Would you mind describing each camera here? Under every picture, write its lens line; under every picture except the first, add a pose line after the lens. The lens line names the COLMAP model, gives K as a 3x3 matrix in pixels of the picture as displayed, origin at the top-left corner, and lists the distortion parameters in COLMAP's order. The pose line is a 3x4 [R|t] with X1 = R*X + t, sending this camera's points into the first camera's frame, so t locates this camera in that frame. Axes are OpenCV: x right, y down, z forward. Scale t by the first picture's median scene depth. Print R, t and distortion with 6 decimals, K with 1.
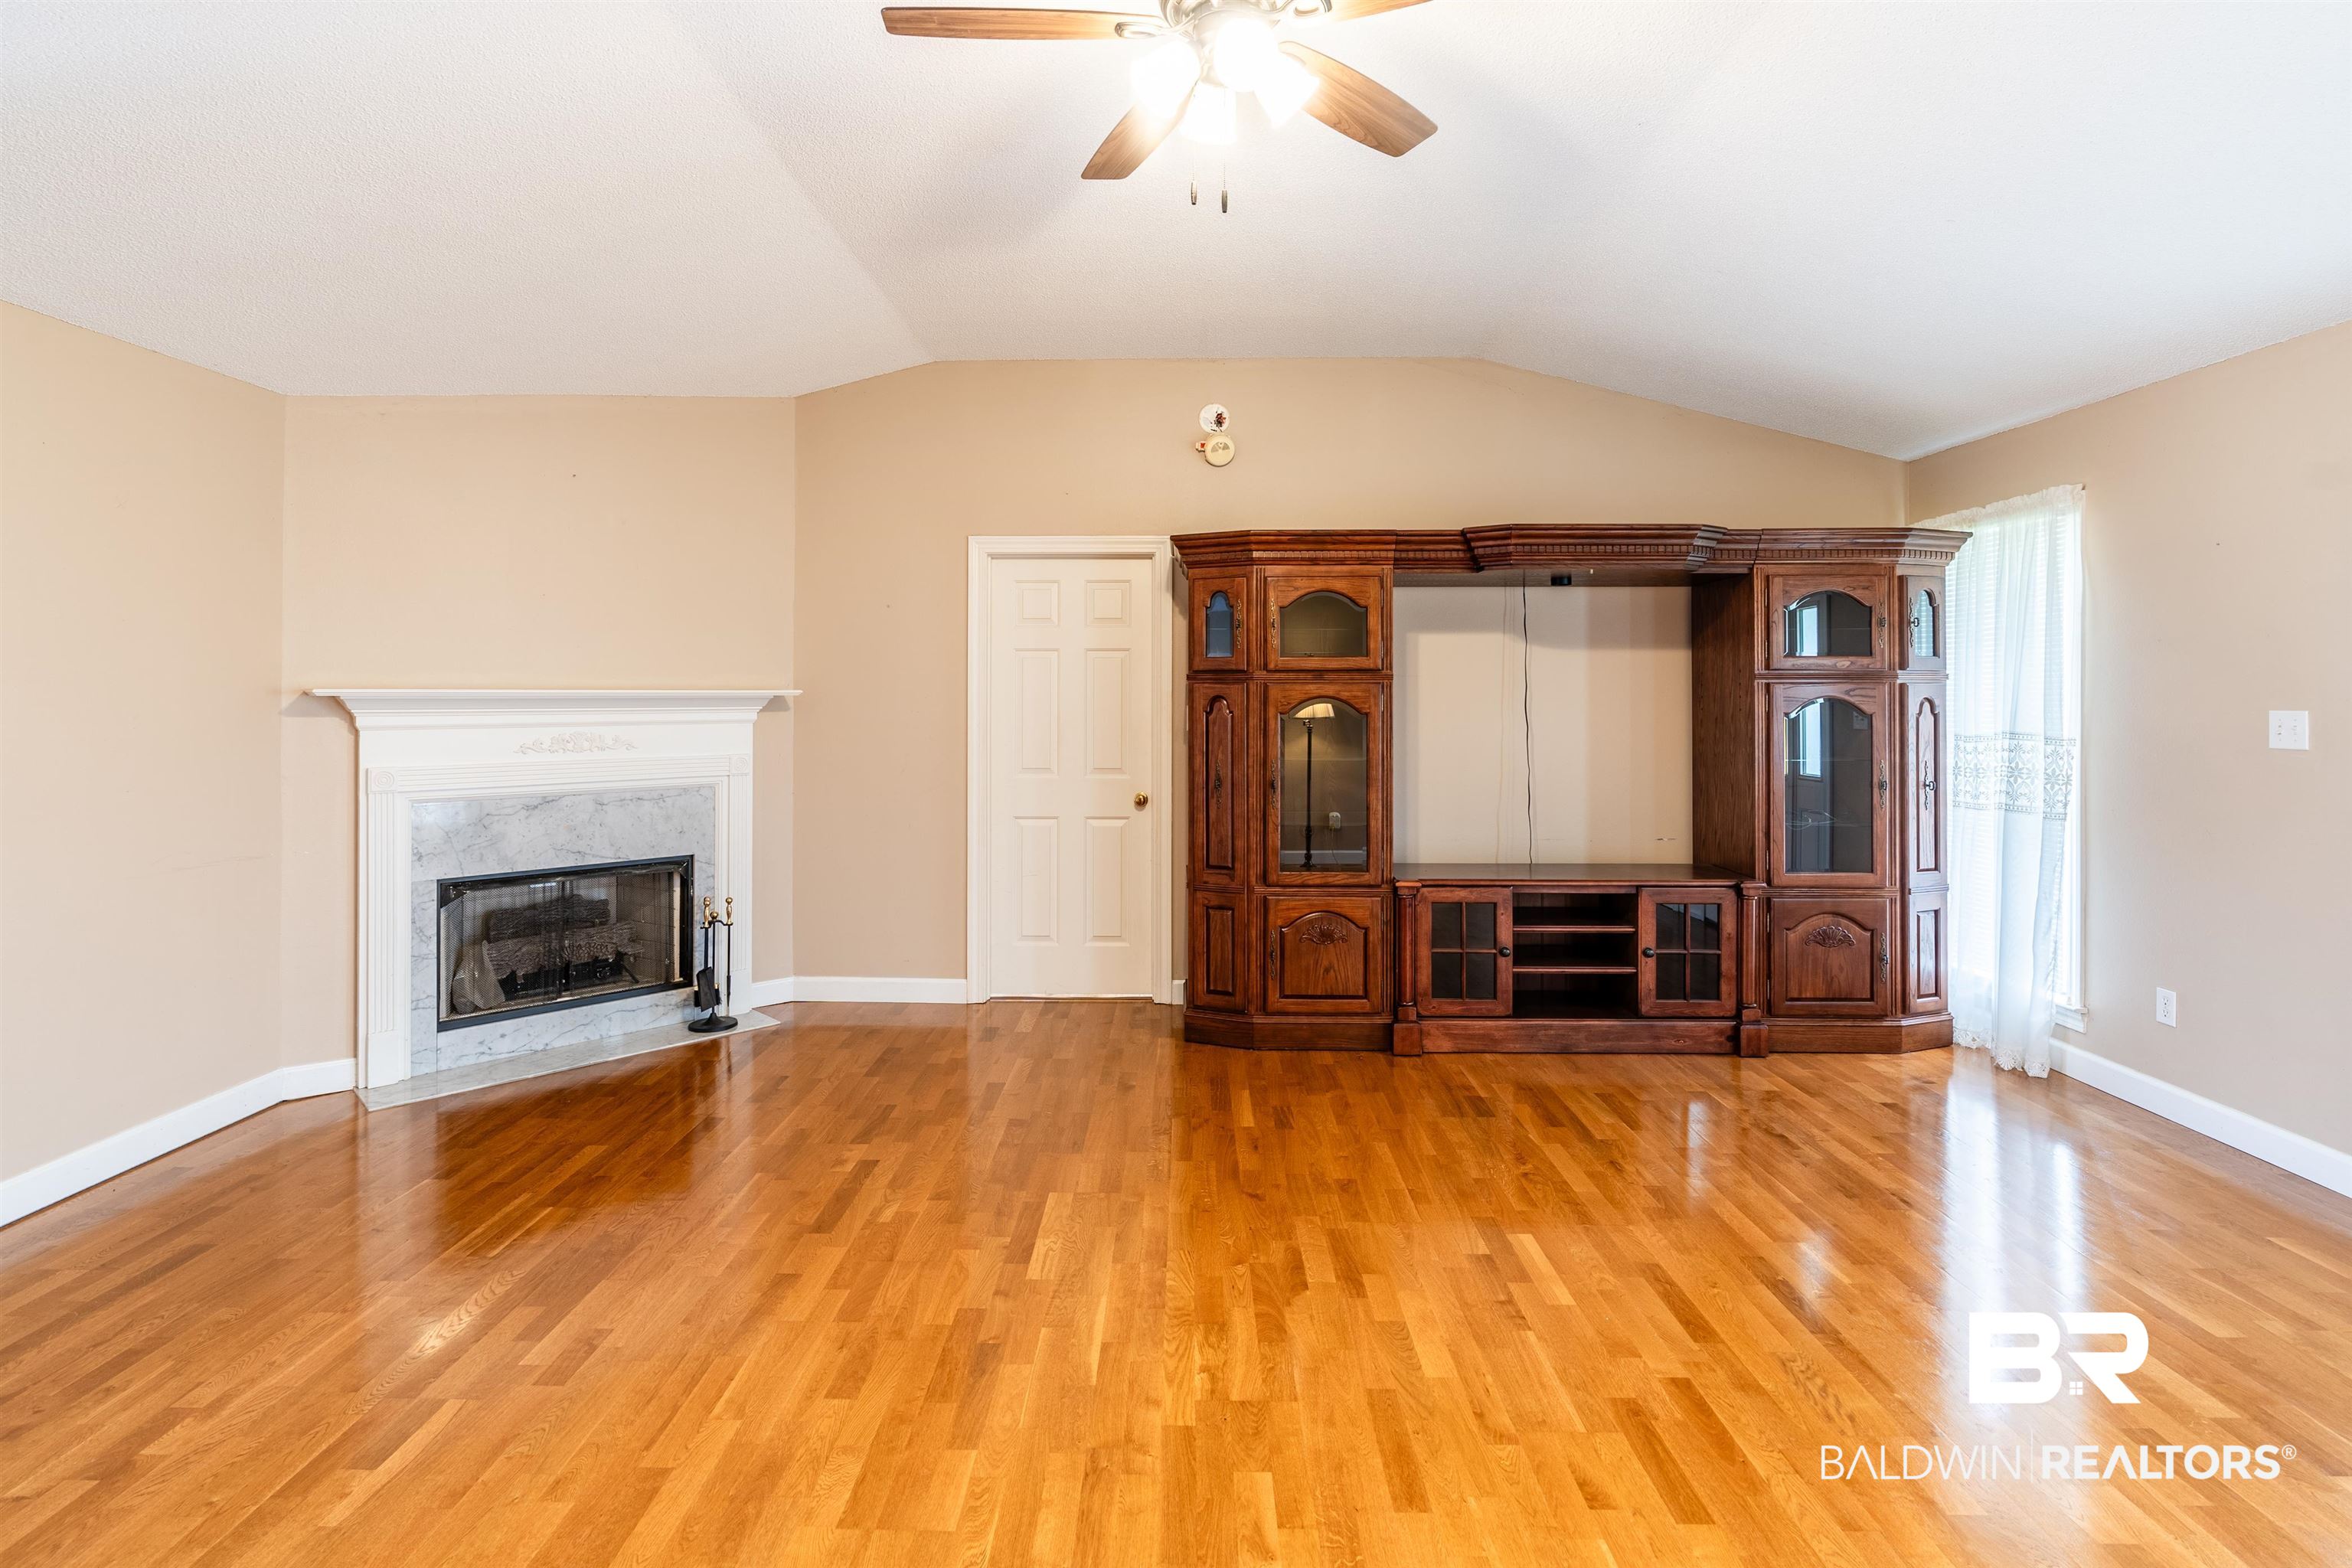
lens RADIAL K [[1082.4, 0, 1146.7], [0, 1082.4, 693.0], [0, 0, 1]] dist [-0.007990, 0.003654]
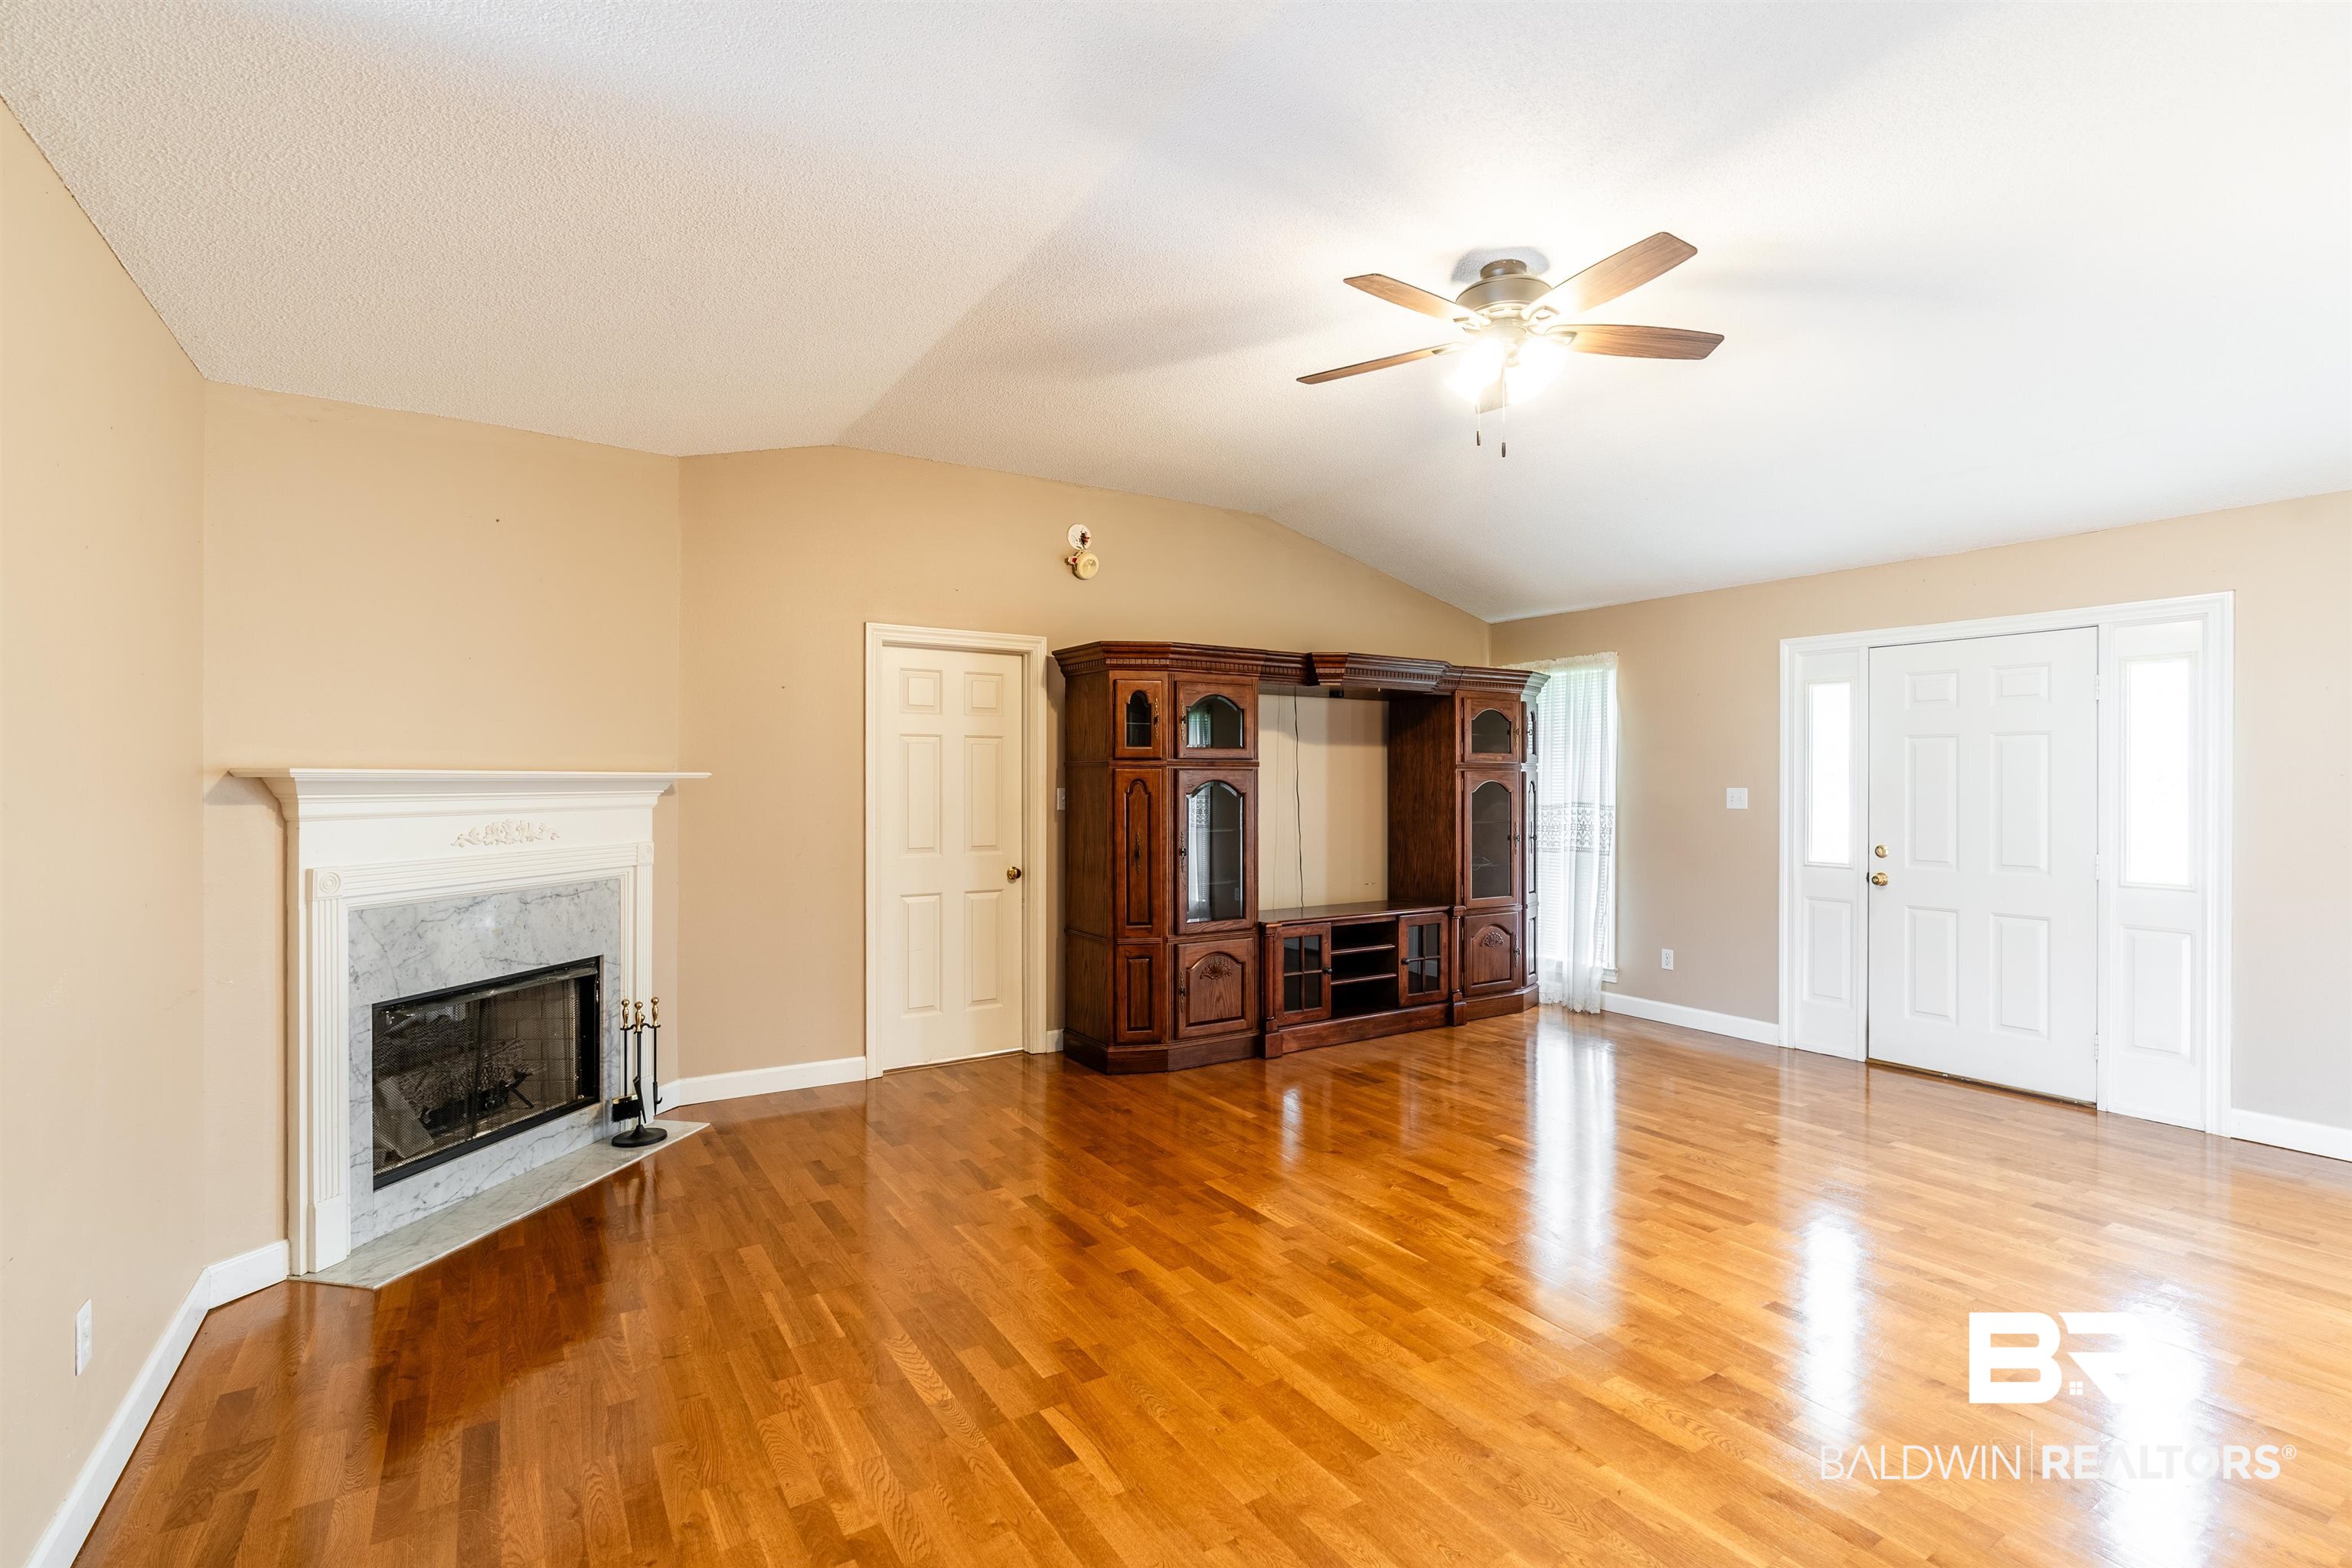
lens RADIAL K [[1082.4, 0, 1125.3], [0, 1082.4, 789.2], [0, 0, 1]] dist [-0.007990, 0.003654]
pose [[0.839661, -0.003478, 0.543100, -0.601020], [-0.001942, 0.999954, 0.009407, 0.002653], [-0.543107, -0.008954, 0.839616, 0.012646]]
